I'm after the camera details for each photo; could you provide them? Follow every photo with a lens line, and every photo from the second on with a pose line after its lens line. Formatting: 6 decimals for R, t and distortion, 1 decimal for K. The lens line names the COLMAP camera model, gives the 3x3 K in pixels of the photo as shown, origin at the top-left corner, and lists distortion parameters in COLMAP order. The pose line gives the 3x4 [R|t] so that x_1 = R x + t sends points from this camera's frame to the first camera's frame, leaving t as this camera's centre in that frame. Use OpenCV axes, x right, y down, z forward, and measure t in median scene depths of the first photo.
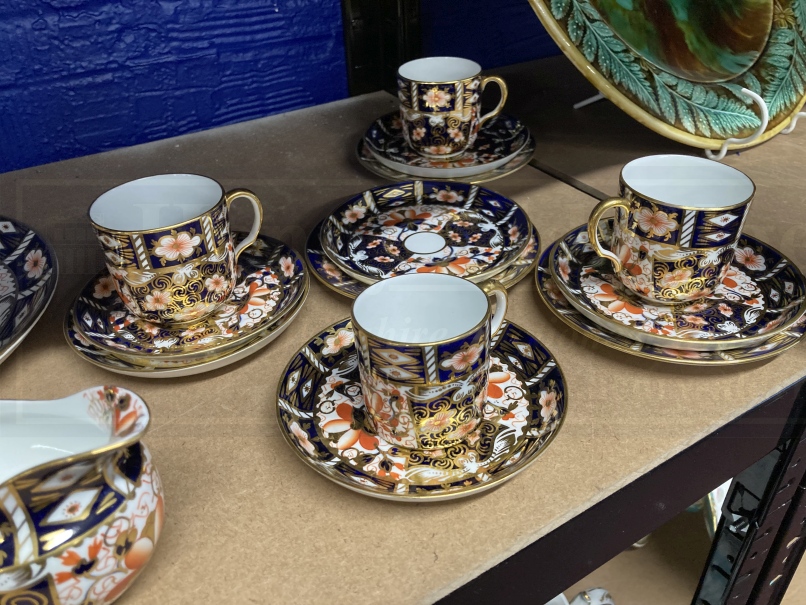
lens RADIAL K [[666.2, 0, 403.0], [0, 666.2, 302.5], [0, 0, 1]] dist [0.062316, -0.093226]
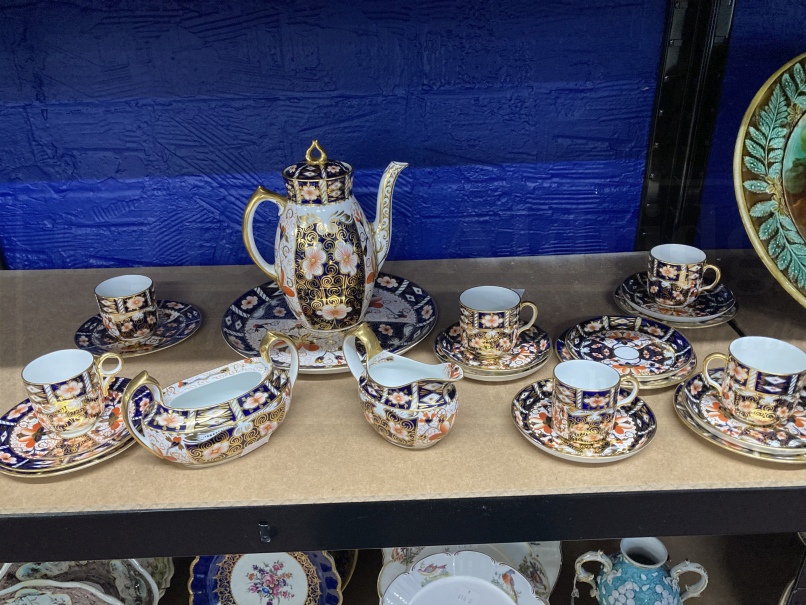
lens RADIAL K [[645.6, 0, 406.0], [0, 645.6, 299.0], [0, 0, 1]] dist [0.077797, -0.089666]
pose [[0.858036, 0.225580, -0.461398, 0.304000], [-0.286134, 0.956002, -0.064712, 0.051255], [0.426500, 0.187547, 0.884830, -0.797774]]
